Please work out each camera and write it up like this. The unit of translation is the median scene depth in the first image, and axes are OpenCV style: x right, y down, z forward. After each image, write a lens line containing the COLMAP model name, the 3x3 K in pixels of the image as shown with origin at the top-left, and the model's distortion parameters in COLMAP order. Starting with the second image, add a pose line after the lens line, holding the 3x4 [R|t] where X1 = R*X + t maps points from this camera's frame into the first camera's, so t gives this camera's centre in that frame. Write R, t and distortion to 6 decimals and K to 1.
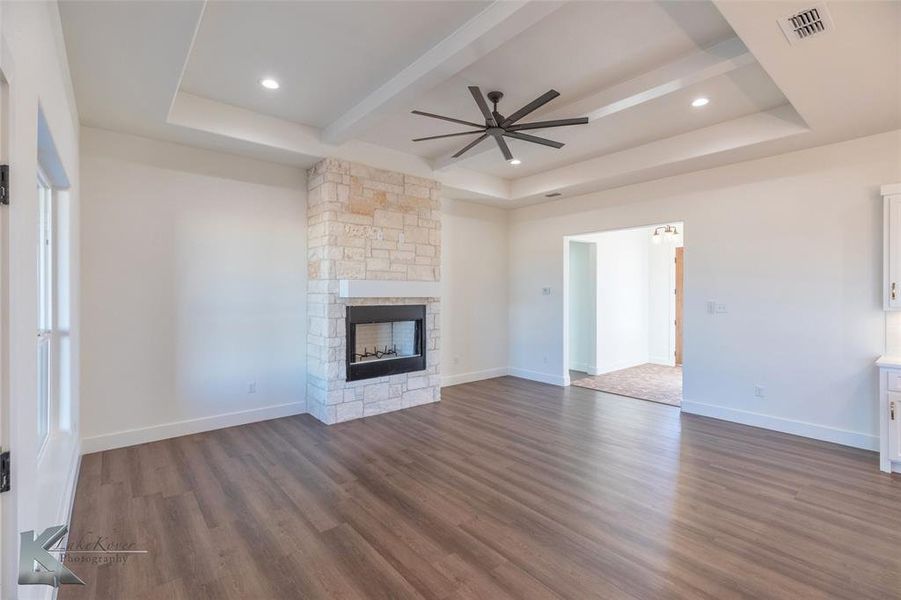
lens RADIAL K [[404.5, 0, 453.7], [0, 404.5, 294.1], [0, 0, 1]] dist [0.001696, -0.000486]
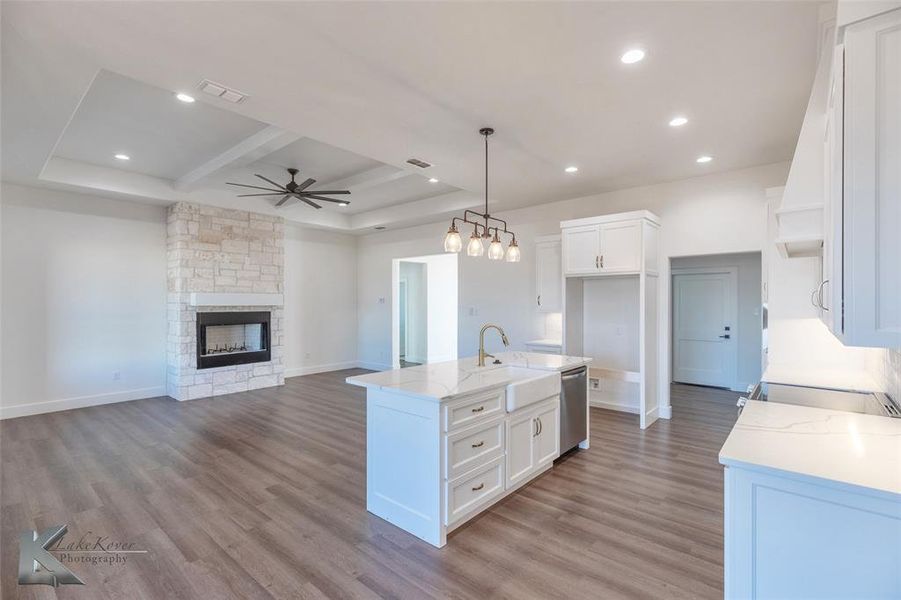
lens RADIAL K [[403.8, 0, 452.3], [0, 403.8, 303.3], [0, 0, 1]] dist [0.001447, -0.000433]
pose [[0.985869, -0.003753, 0.167478, 0.332466], [0.003782, 0.999993, 0.000150, 0.002633], [-0.167478, 0.000486, 0.985876, -0.440749]]
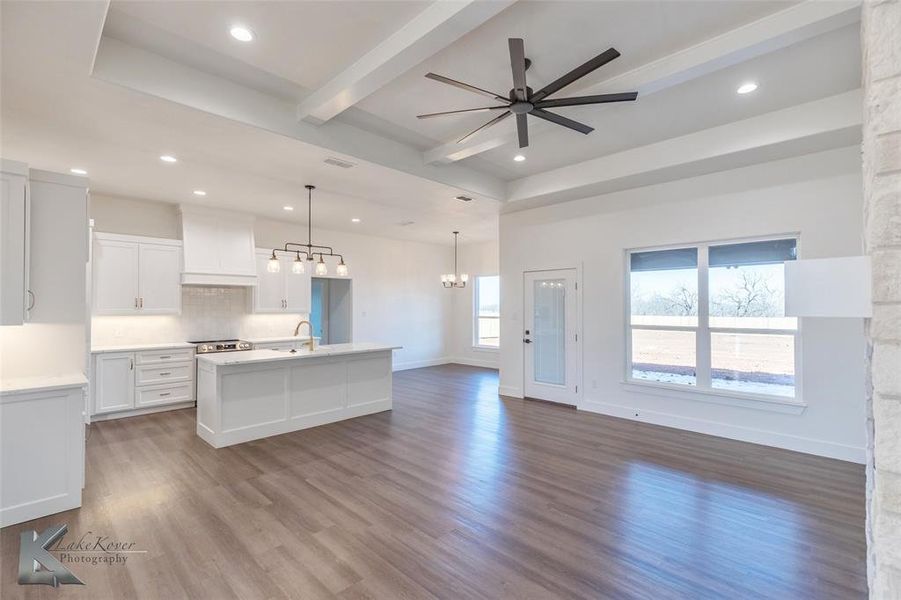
lens RADIAL K [[412.5, 0, 454.1], [0, 412.5, 298.2], [0, 0, 1]] dist [0.023552, -0.000025]
pose [[-0.995486, -0.006619, -0.094681, 0.242994], [-0.004908, 0.999821, -0.018294, 0.000437], [0.094785, -0.017746, -0.995340, 1.409024]]
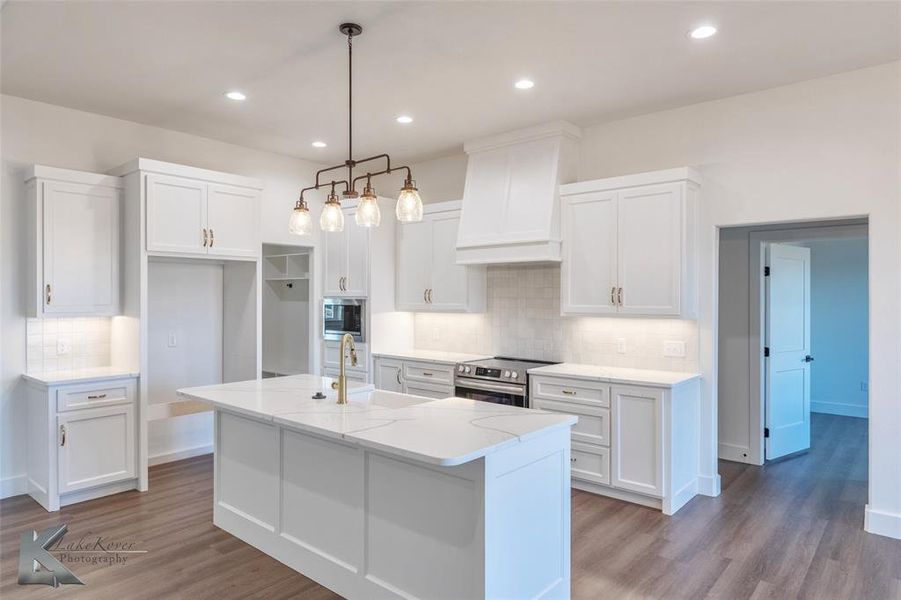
lens RADIAL K [[553.2, 0, 450.5], [0, 553.2, 300.0], [0, 0, 1]] dist [-0.001204, -0.000462]
pose [[-0.163109, -0.008987, 0.986567, -0.133051], [-0.000466, 0.999959, 0.009032, -0.004645], [-0.986608, 0.001014, -0.163106, 0.268711]]
